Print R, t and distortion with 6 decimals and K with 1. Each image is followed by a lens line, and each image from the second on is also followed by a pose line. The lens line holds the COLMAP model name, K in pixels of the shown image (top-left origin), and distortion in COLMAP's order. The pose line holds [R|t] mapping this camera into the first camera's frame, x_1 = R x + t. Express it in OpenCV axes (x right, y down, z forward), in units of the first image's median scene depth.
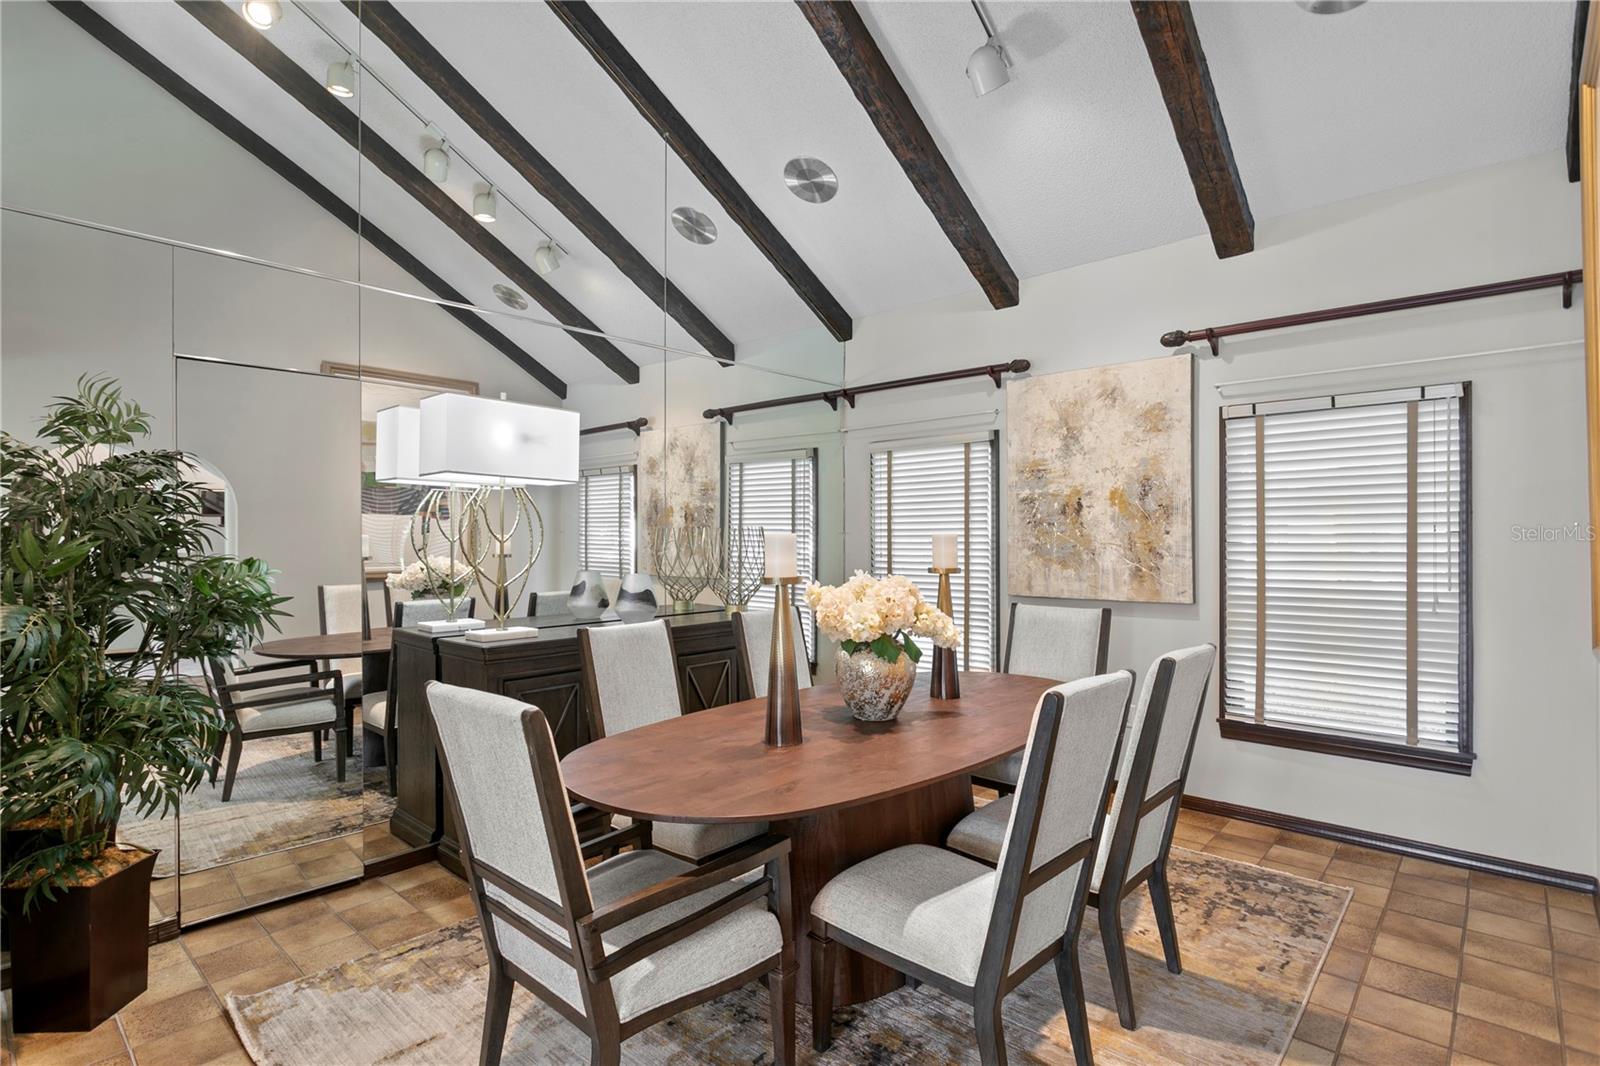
lens RADIAL K [[778.1, 0, 805.3], [0, 778.1, 535.8], [0, 0, 1]] dist [-0.000720, 0.001676]
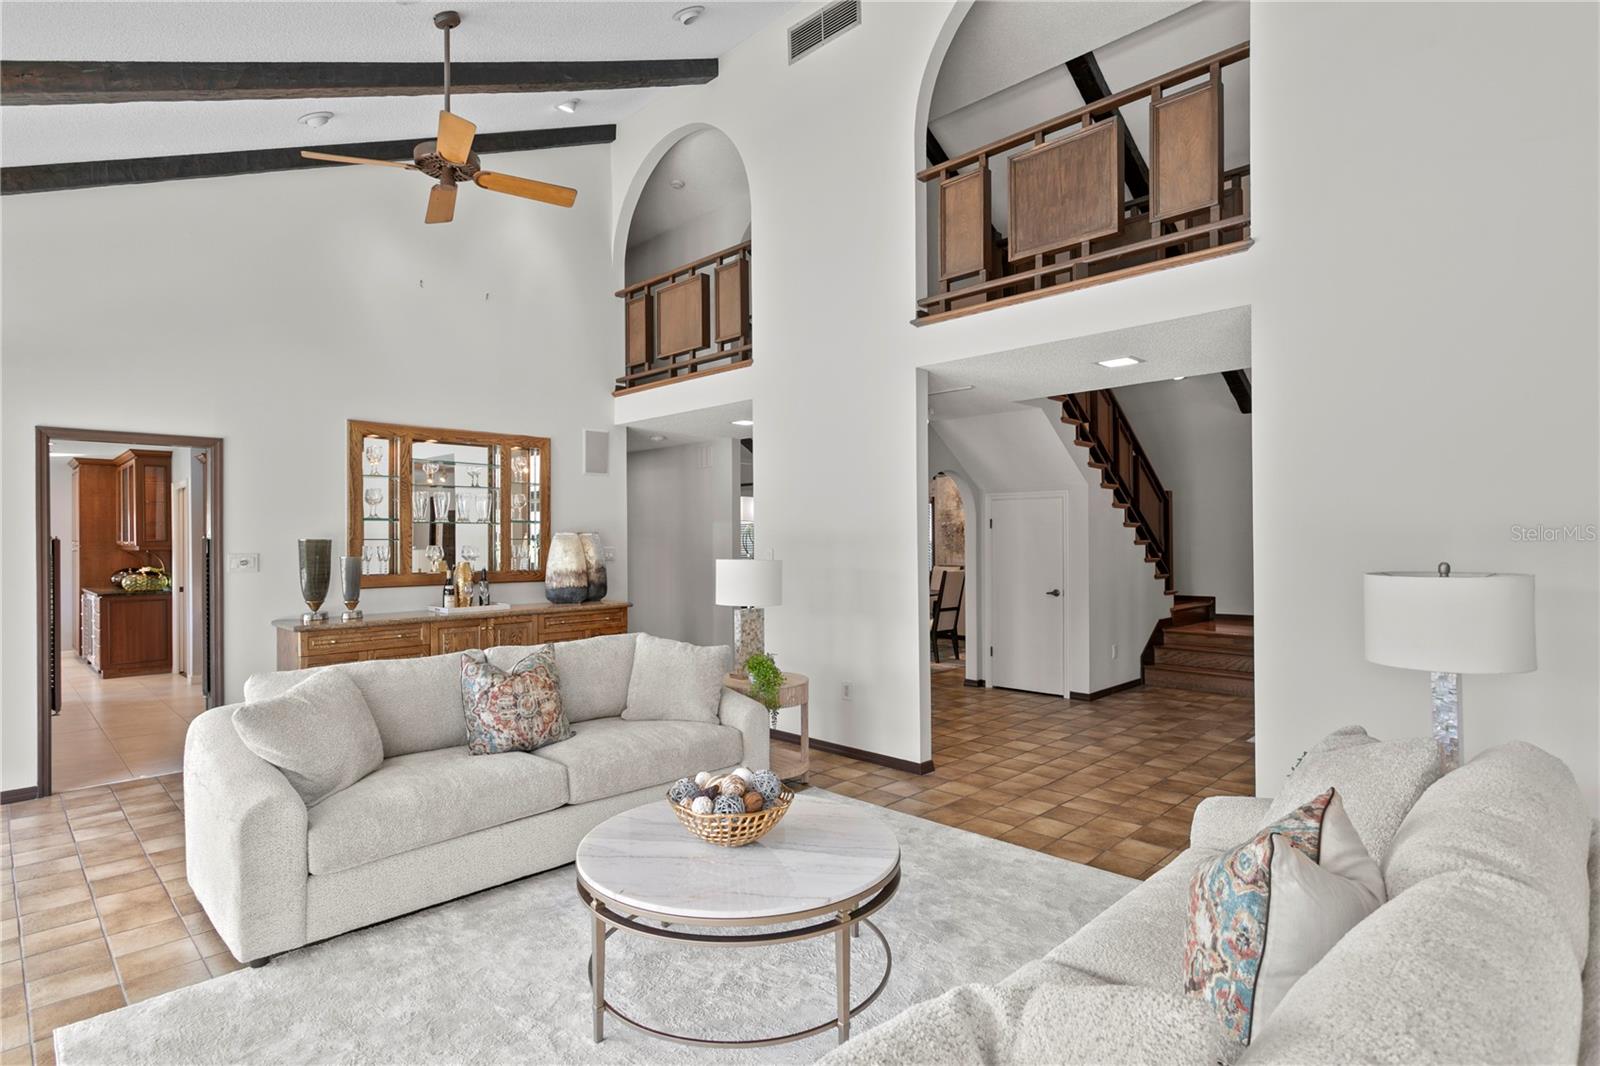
lens RADIAL K [[778.1, 0, 797.9], [0, 778.1, 537.9], [0, 0, 1]] dist [-0.000720, 0.001676]
pose [[0.999716, -0.001524, -0.023781, -0.132690], [0.001359, 0.999975, -0.006977, 0.008176], [0.023791, 0.006942, 0.999693, -1.637404]]
